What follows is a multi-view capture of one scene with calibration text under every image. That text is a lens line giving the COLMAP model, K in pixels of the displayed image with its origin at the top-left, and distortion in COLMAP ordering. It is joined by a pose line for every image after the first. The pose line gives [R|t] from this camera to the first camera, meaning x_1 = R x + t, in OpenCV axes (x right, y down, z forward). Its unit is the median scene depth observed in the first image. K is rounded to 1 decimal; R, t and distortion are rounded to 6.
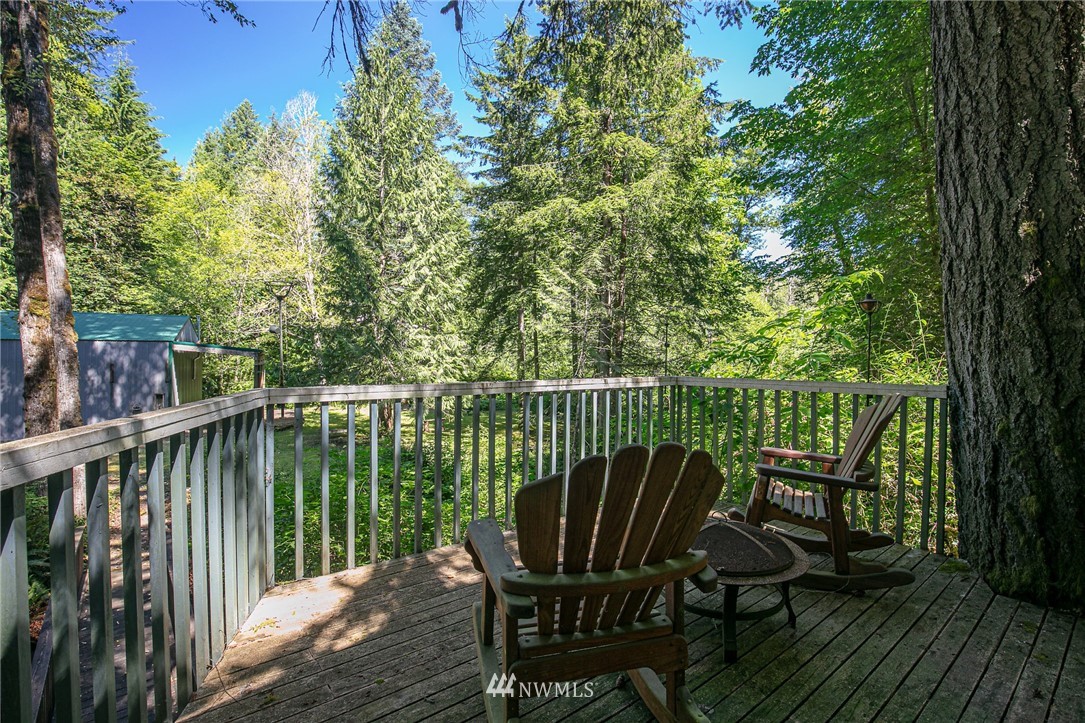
lens RADIAL K [[498.1, 0, 540.3], [0, 498.1, 359.4], [0, 0, 1]] dist [-0.035872, 0.006523]
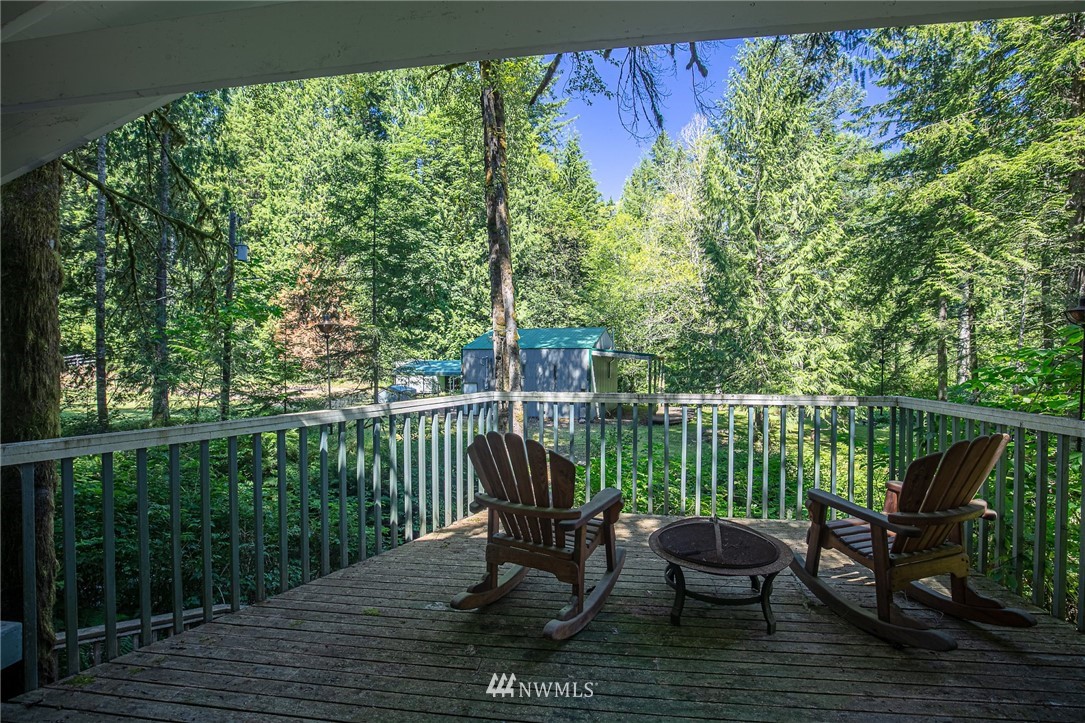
lens RADIAL K [[498.1, 0, 540.5], [0, 498.1, 363.9], [0, 0, 1]] dist [-0.035872, 0.006523]
pose [[0.699027, 0.007141, -0.715059, 0.088354], [-0.001809, 0.999965, 0.008219, -0.005983], [0.715093, -0.004452, 0.699015, -0.012046]]
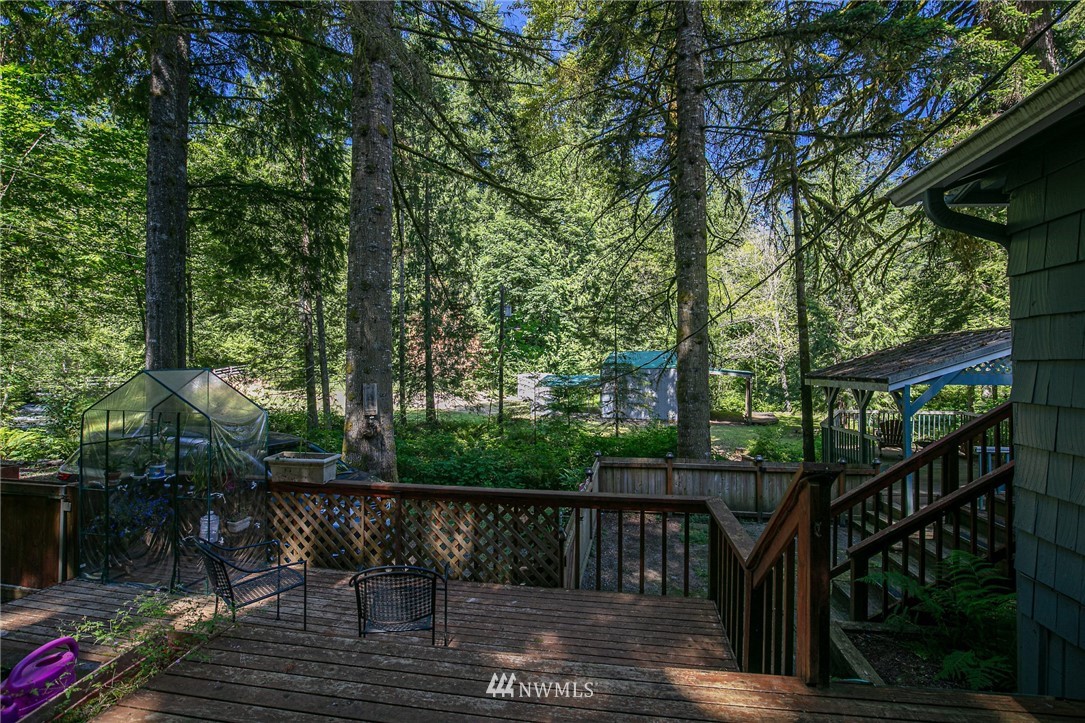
lens RADIAL K [[498.1, 0, 541.2], [0, 498.1, 360.9], [0, 0, 1]] dist [-0.035872, 0.006523]
pose [[0.675838, -0.001660, -0.737048, 0.144973], [-0.004121, 0.999973, -0.006031, -0.048405], [0.737038, 0.007113, 0.675814, -0.591274]]
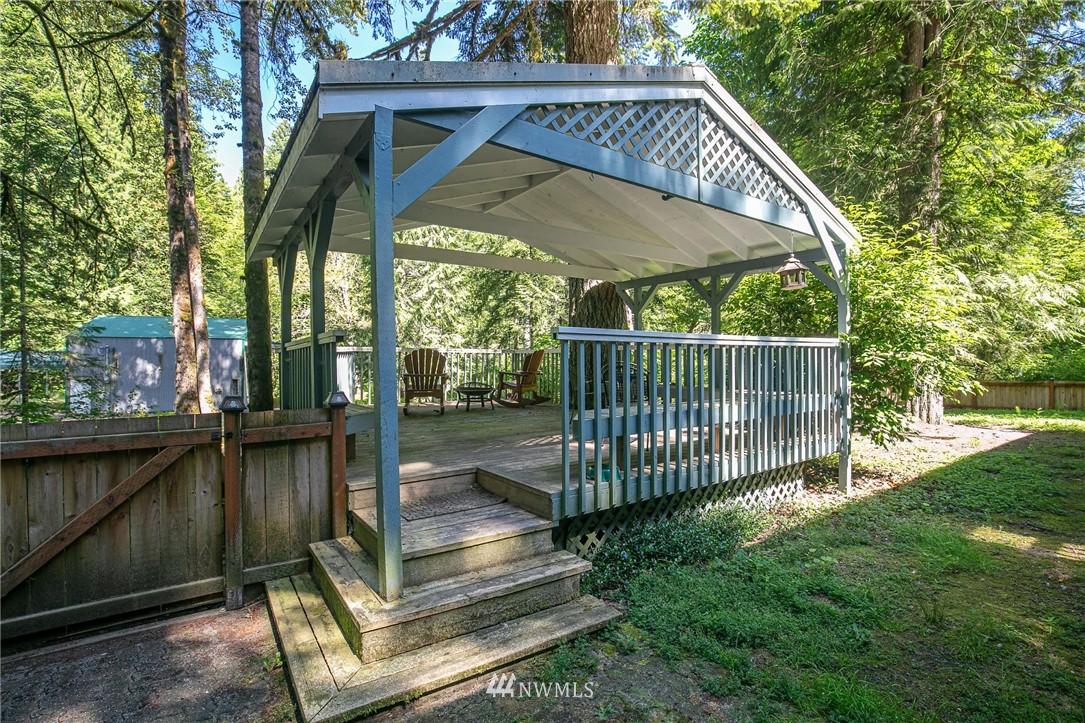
lens RADIAL K [[498.1, 0, 538.0], [0, 498.1, 360.2], [0, 0, 1]] dist [-0.035872, 0.006523]
pose [[0.998552, 0.003817, -0.053669, 0.099945], [-0.003863, 0.999992, -0.000767, 0.017816], [0.053665, 0.000973, 0.998559, -0.264617]]
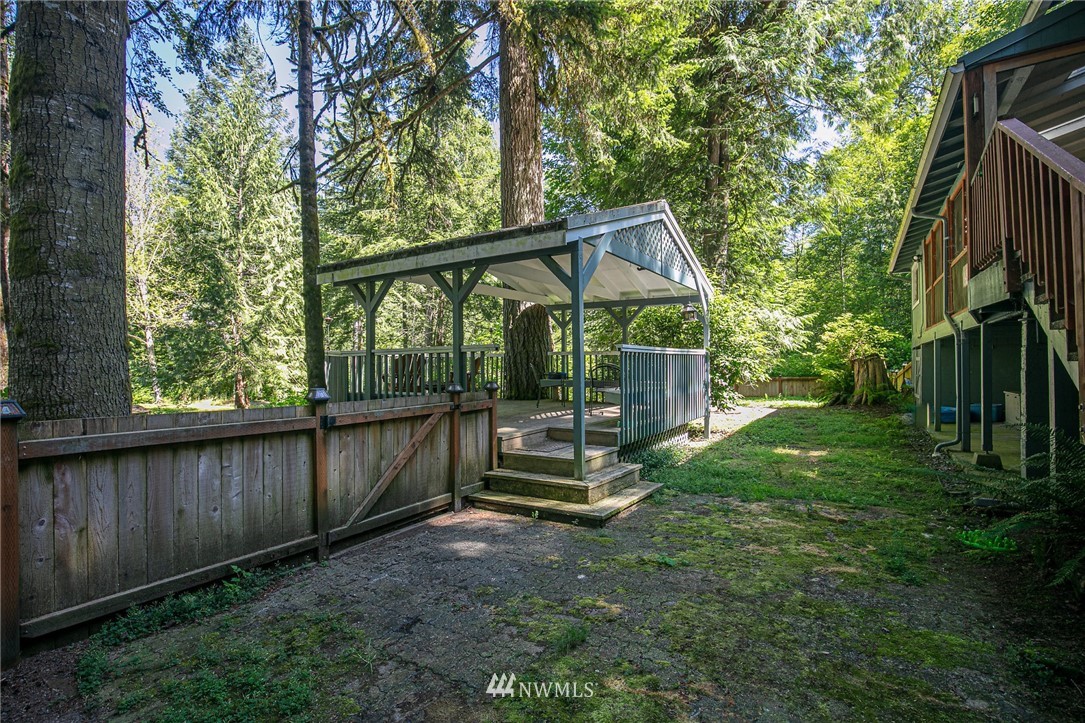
lens RADIAL K [[498.1, 0, 542.3], [0, 498.1, 359.4], [0, 0, 1]] dist [-0.035872, 0.006523]
pose [[0.944468, 0.005722, 0.328552, -0.019742], [-0.002431, 0.999943, -0.010428, 0.019183], [-0.328593, 0.009051, 0.944428, -0.355254]]
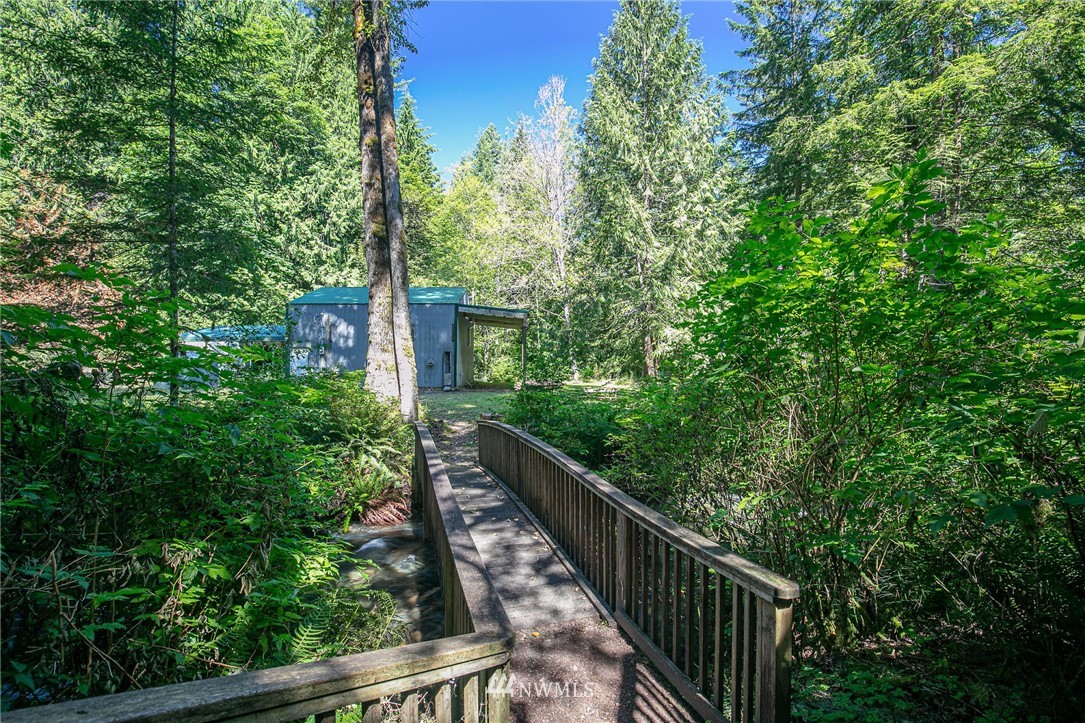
lens RADIAL K [[498.1, 0, 540.2], [0, 498.1, 361.3], [0, 0, 1]] dist [-0.035872, 0.006523]
pose [[0.908466, -0.002322, -0.417951, -0.110096], [0.001073, 0.999994, -0.003224, 0.093433], [0.417956, 0.002480, 0.908464, 0.058796]]
